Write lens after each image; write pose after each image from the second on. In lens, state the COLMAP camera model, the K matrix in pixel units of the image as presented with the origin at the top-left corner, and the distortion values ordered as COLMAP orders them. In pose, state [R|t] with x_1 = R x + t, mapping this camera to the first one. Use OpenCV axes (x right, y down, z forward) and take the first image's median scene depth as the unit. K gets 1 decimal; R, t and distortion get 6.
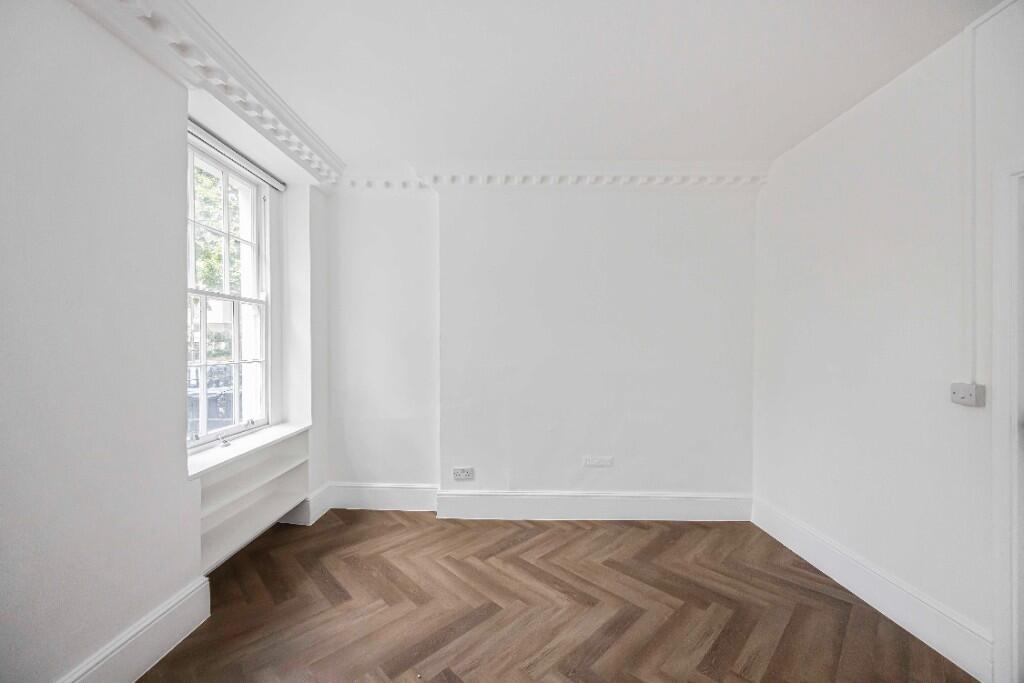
lens RADIAL K [[391.1, 0, 508.1], [0, 391.1, 342.9], [0, 0, 1]] dist [0.001743, 0.000059]
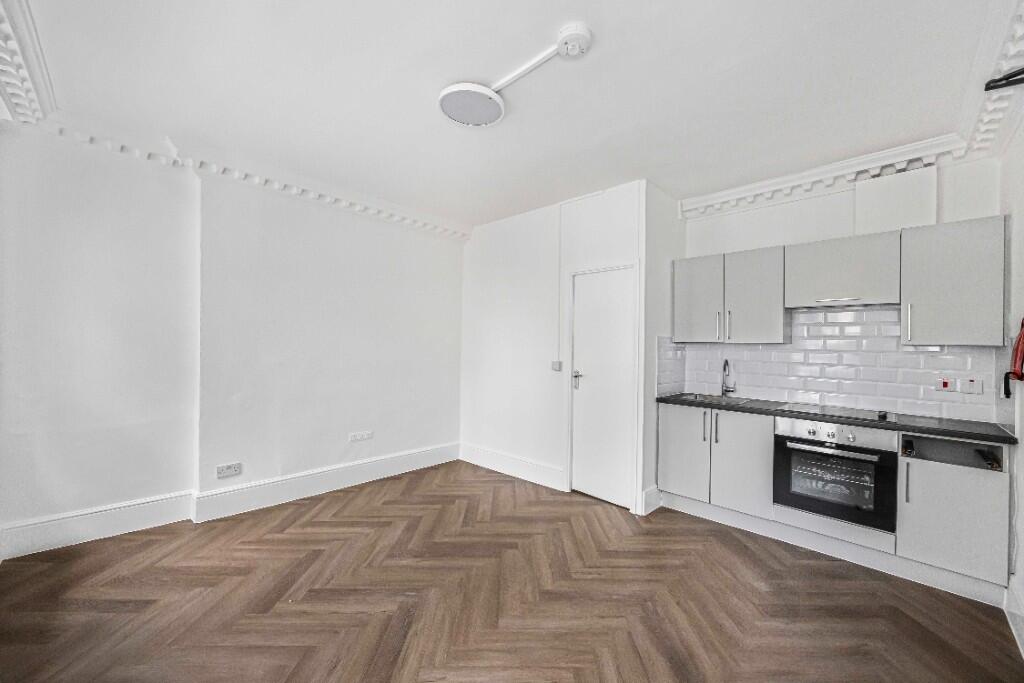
lens RADIAL K [[391.1, 0, 508.1], [0, 391.1, 342.9], [0, 0, 1]] dist [0.001743, 0.000059]
pose [[0.698434, 0.012235, 0.715570, -0.389329], [-0.012263, 0.999912, -0.005128, 0.010475], [-0.715570, -0.005194, 0.698522, -0.224876]]
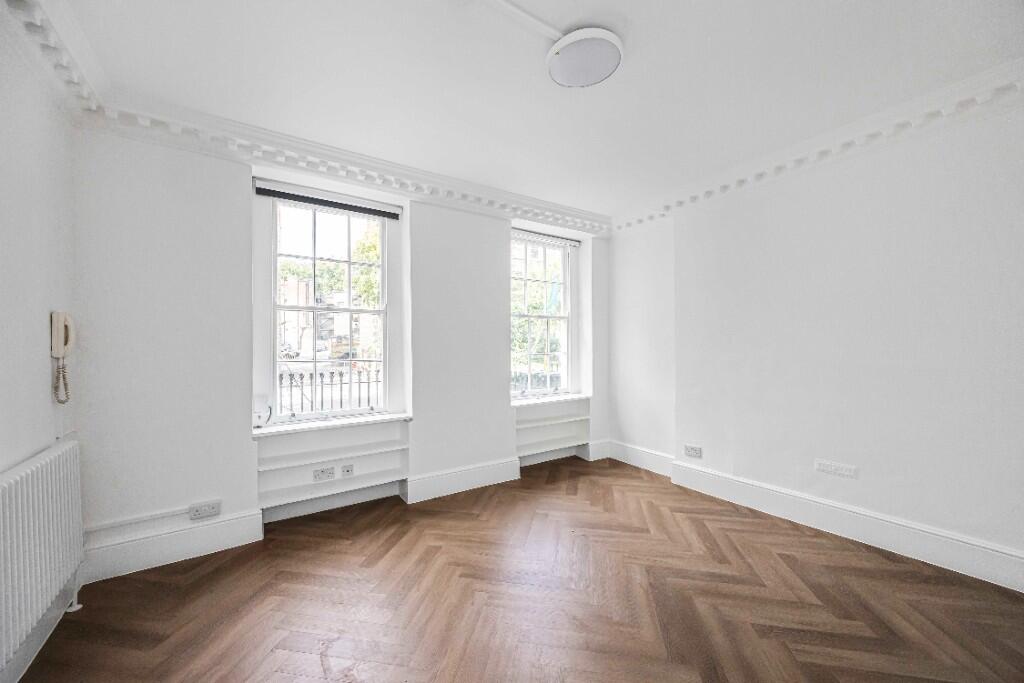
lens RADIAL K [[387.2, 0, 518.3], [0, 387.2, 338.5], [0, 0, 1]] dist [-0.010874, 0.000069]
pose [[0.573821, -0.030470, -0.818414, 0.629888], [0.010687, 0.999501, -0.029719, 0.032288], [0.818911, 0.008307, 0.573860, -0.105042]]
